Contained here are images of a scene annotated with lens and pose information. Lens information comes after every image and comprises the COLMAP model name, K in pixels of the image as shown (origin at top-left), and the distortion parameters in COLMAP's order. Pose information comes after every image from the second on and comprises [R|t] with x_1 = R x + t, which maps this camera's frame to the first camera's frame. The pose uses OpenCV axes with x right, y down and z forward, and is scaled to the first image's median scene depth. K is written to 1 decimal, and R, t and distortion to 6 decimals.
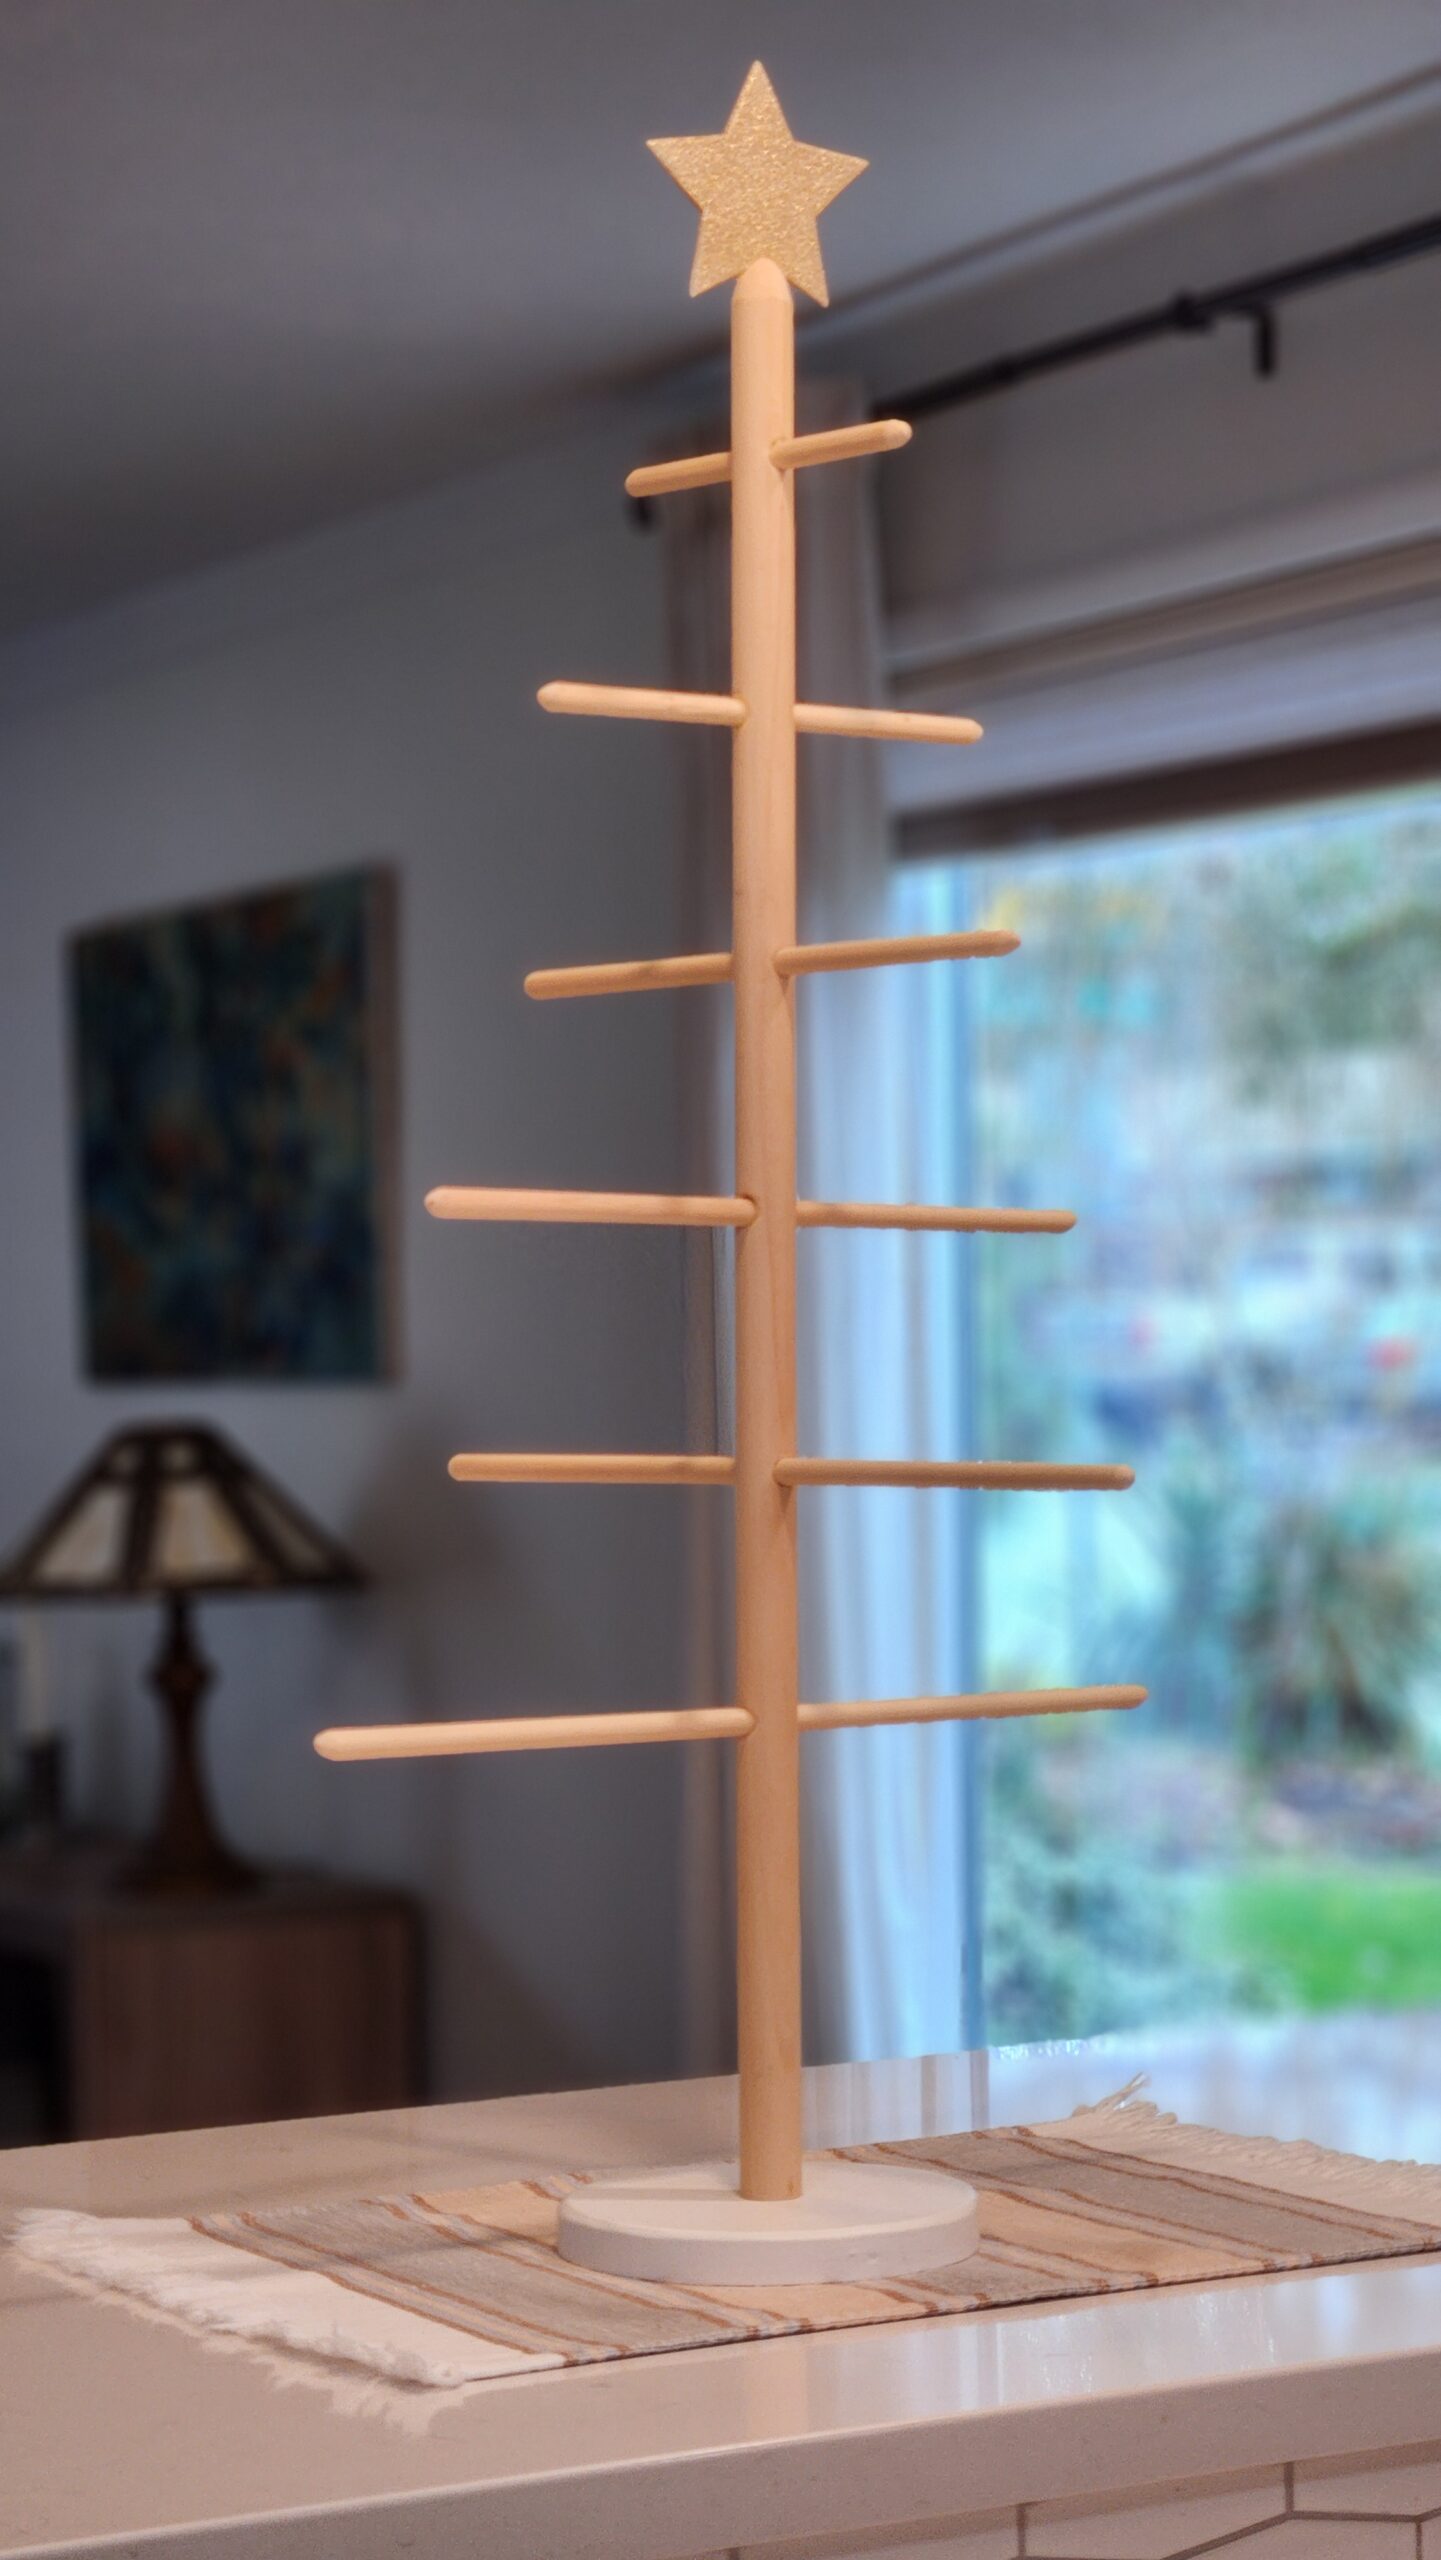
lens RADIAL K [[4763.3, 0, 760.9], [0, 4763.3, 1317.6], [0, 0, 1]] dist [0.116503, 0.236223]
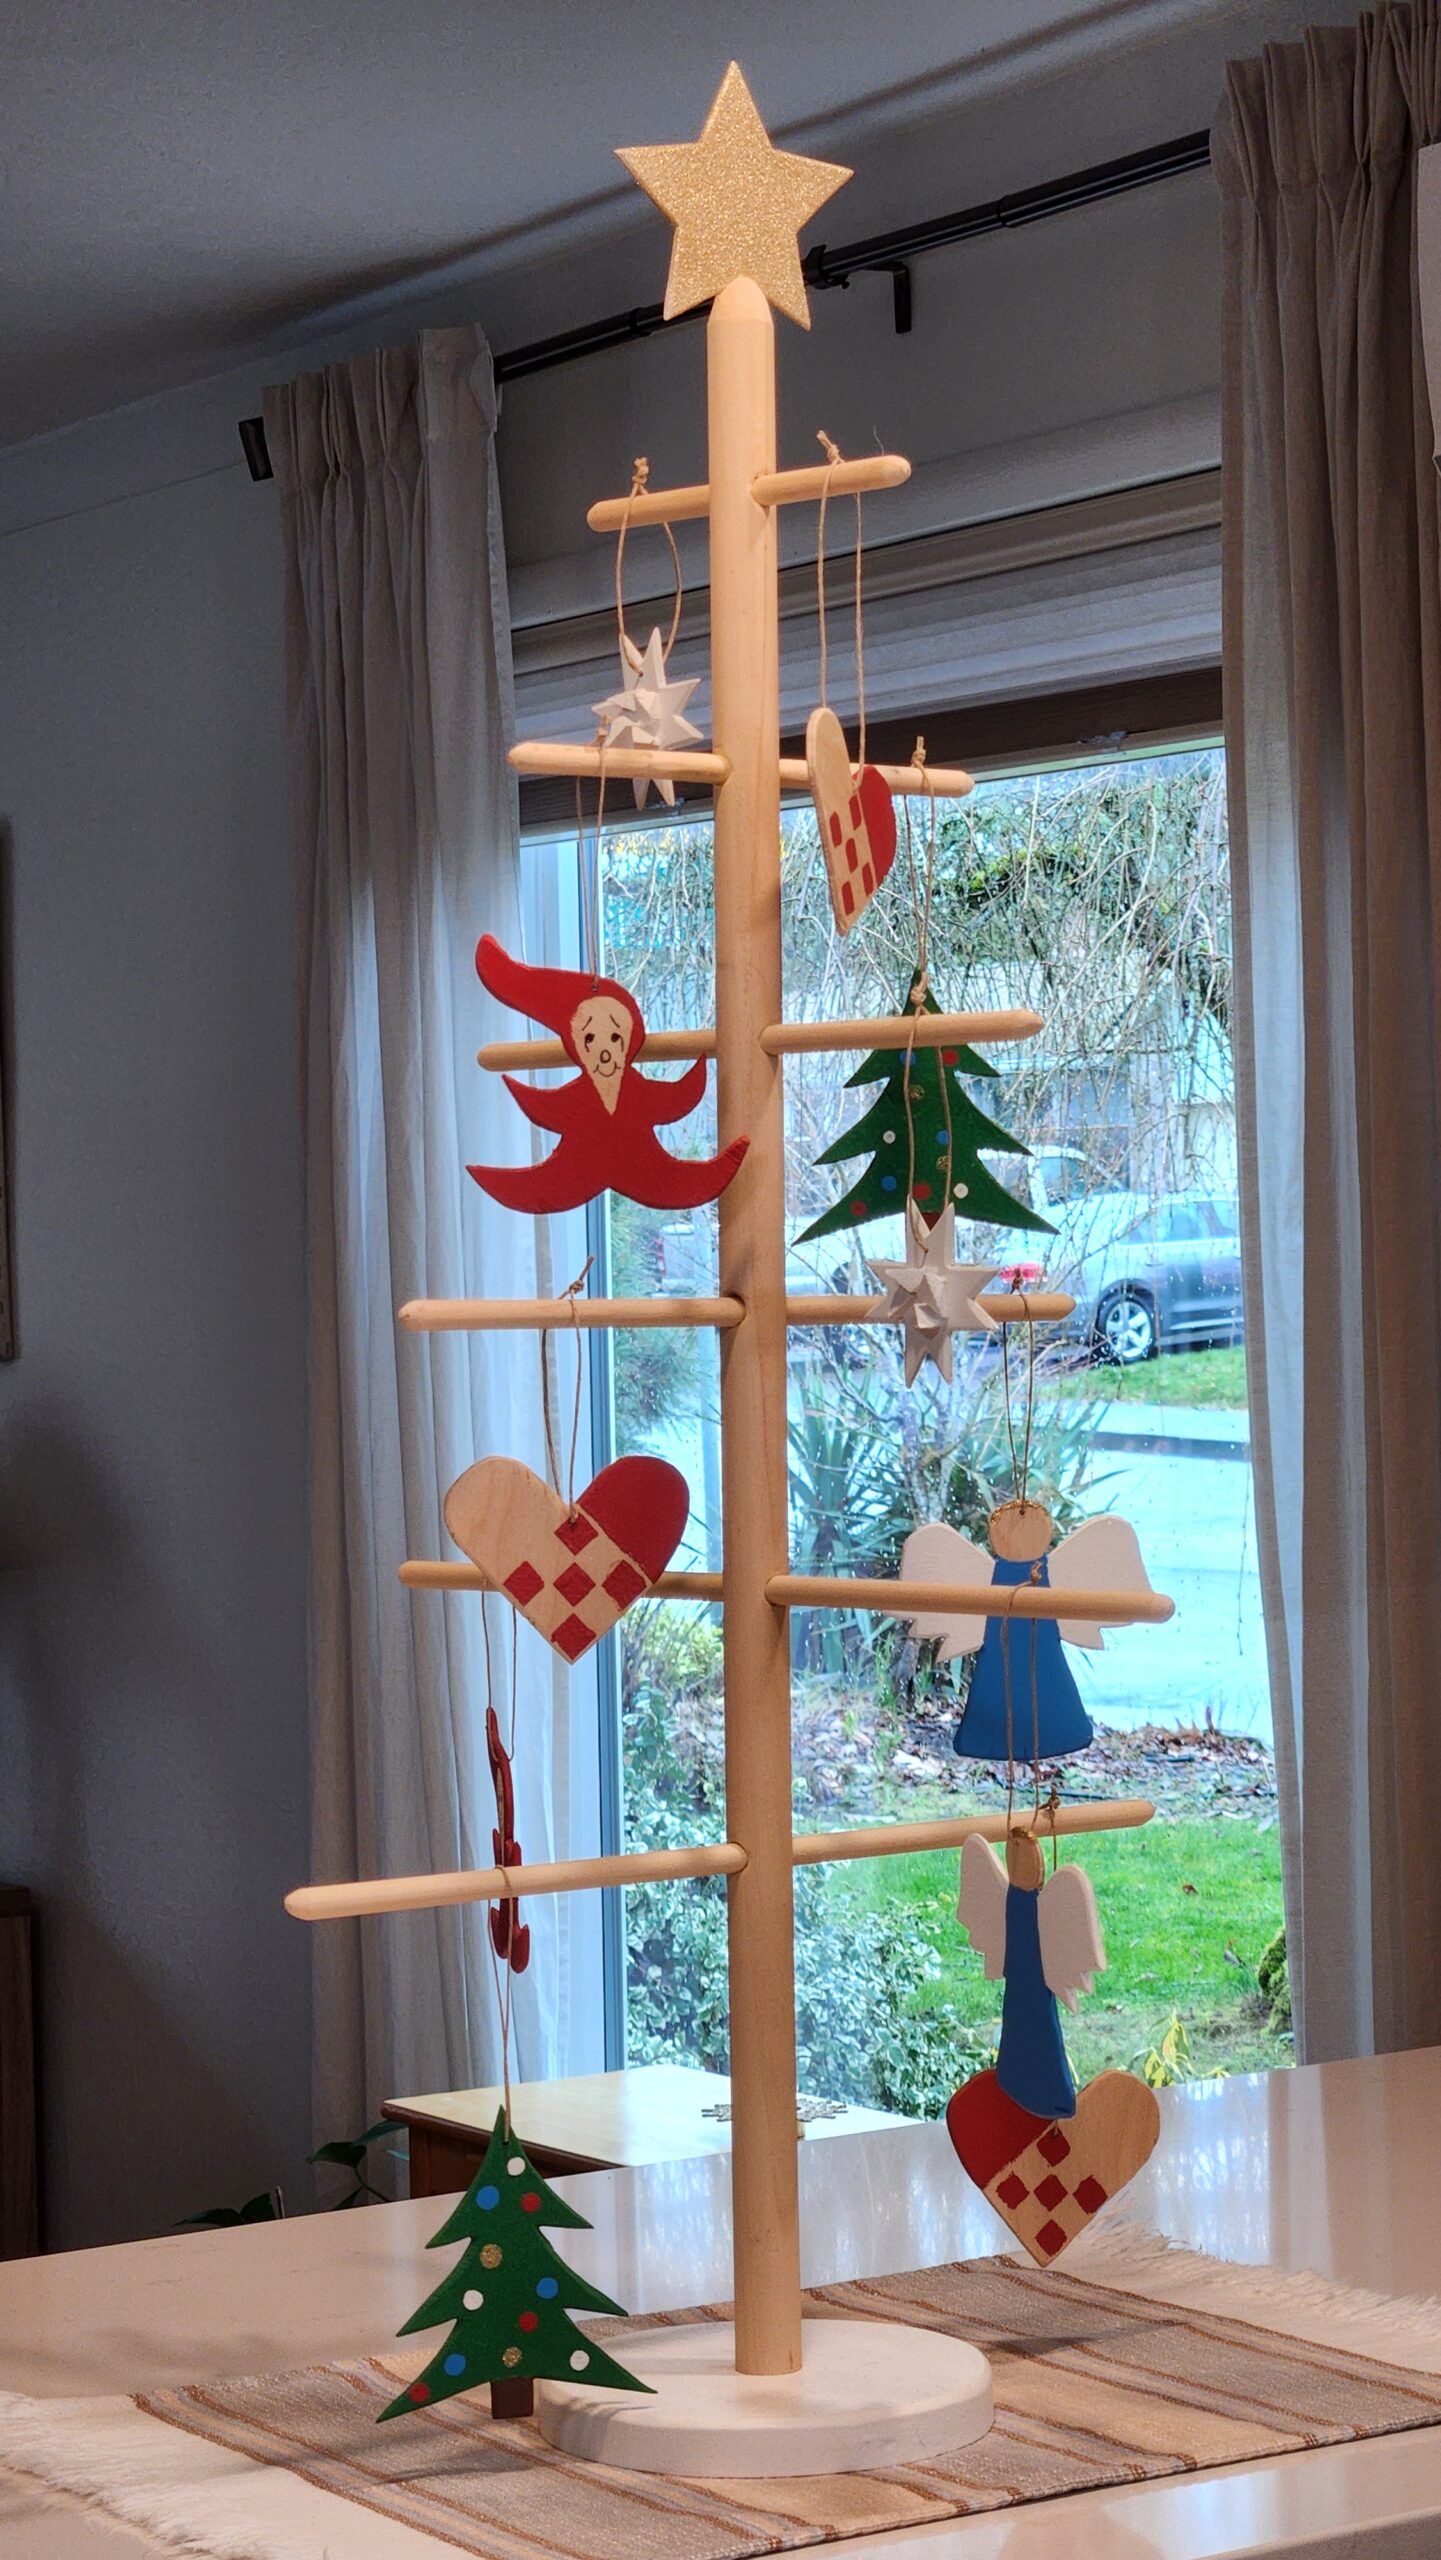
lens RADIAL K [[4769.3, 0, 725.2], [0, 4769.3, 1316.5], [0, 0, 1]] dist [0.139784, -0.092158]
pose [[0.998924, -0.009341, 0.045433, -0.046404], [0.008440, 0.999765, 0.019970, -0.038989], [-0.045608, -0.019565, 0.998768, 0.072440]]
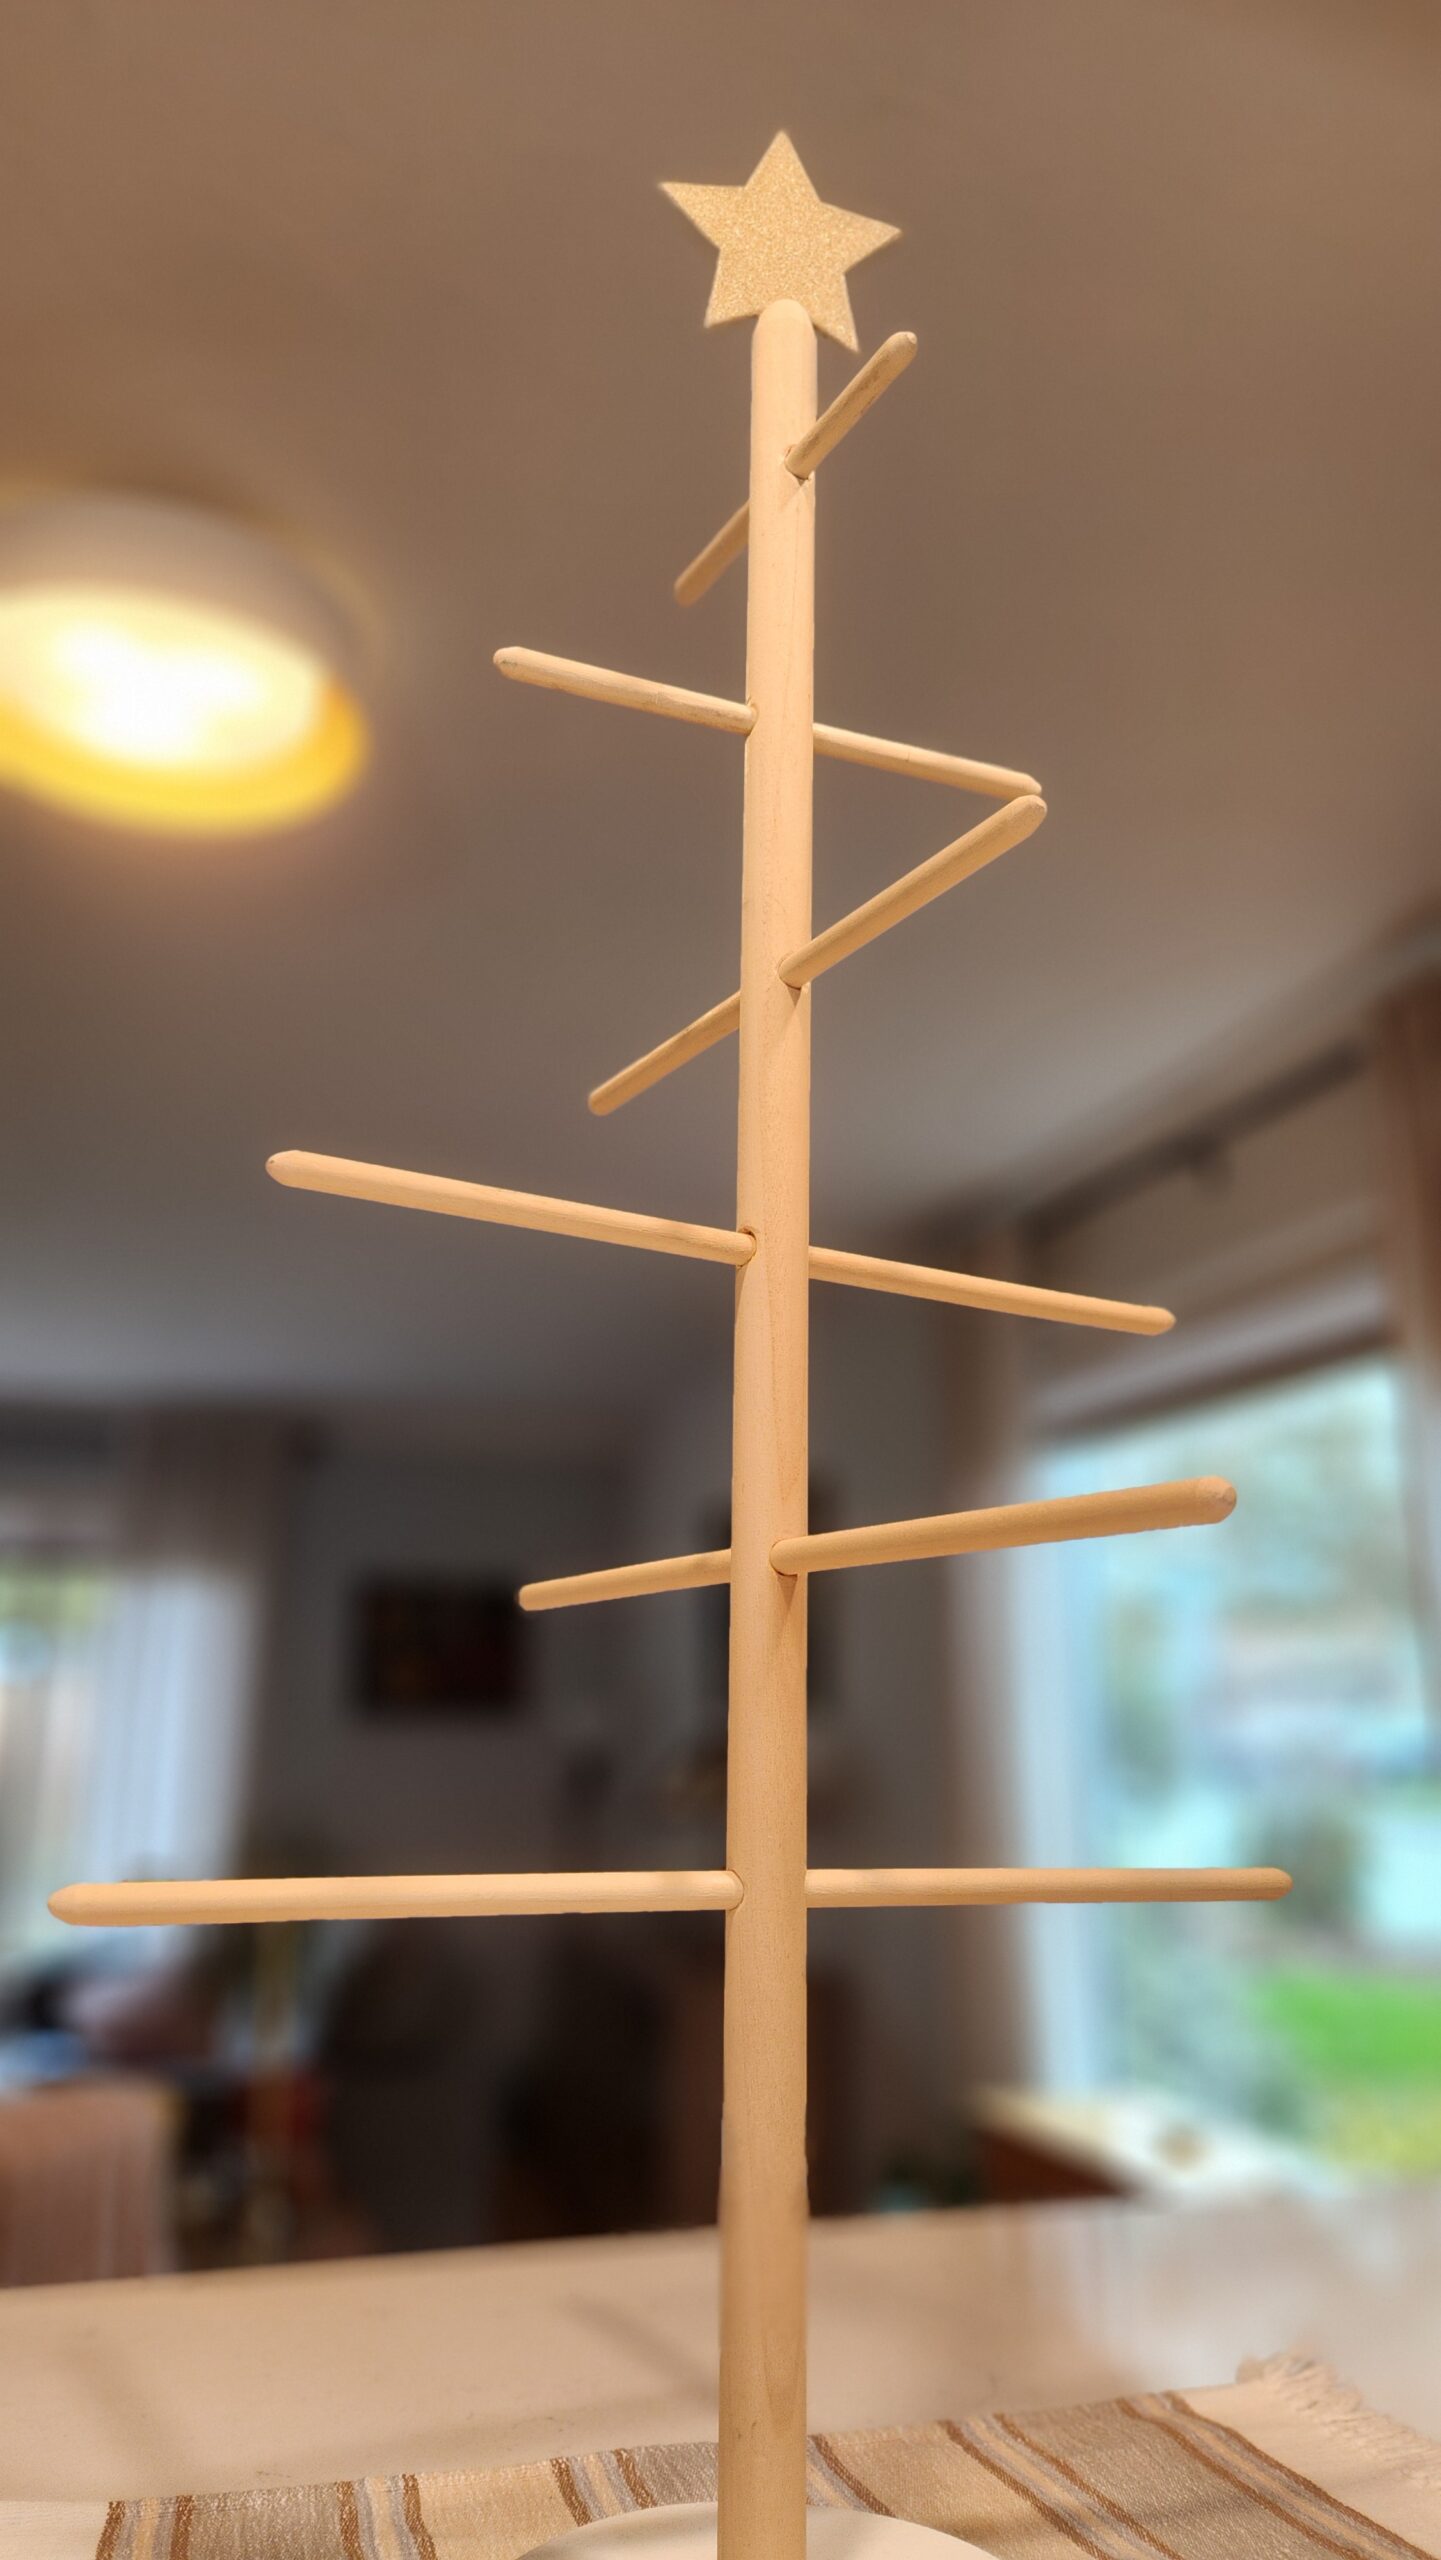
lens RADIAL K [[1684.7, 0, 707.7], [0, 1684.7, 1210.5], [0, 0, 1]] dist [0.186374, -0.185174]
pose [[0.974190, -0.036029, -0.222836, 0.057292], [-0.020714, 0.968747, -0.247186, 0.046443], [0.224778, 0.245422, 0.942997, 0.703606]]
